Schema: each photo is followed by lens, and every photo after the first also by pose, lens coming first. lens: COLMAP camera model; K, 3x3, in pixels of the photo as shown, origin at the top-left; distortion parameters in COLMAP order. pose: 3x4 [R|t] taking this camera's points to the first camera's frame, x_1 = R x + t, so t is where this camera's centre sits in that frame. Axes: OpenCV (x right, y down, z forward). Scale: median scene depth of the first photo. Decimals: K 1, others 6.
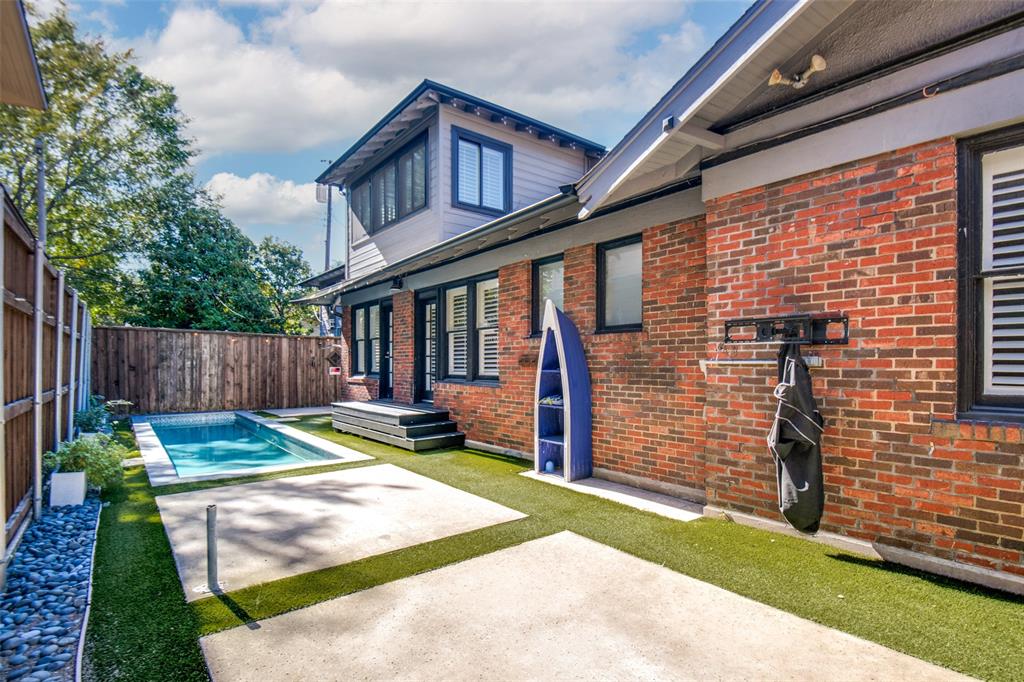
lens RADIAL K [[511.1, 0, 512.6], [0, 511.1, 351.6], [0, 0, 1]] dist [-0.003006, -0.006298]
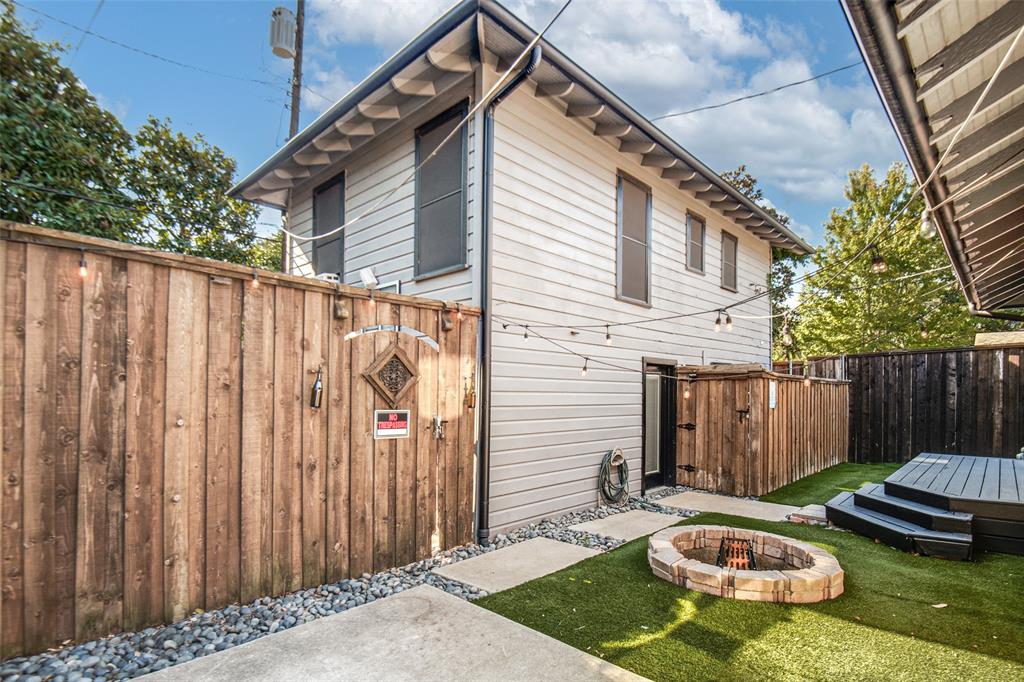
lens RADIAL K [[511.1, 0, 513.4], [0, 511.1, 379.4], [0, 0, 1]] dist [-0.003006, -0.006298]
pose [[0.990585, 0.012999, 0.136284, -0.339817], [-0.012550, 0.999913, -0.004147, 0.015968], [-0.136326, 0.002397, 0.990661, 0.772148]]
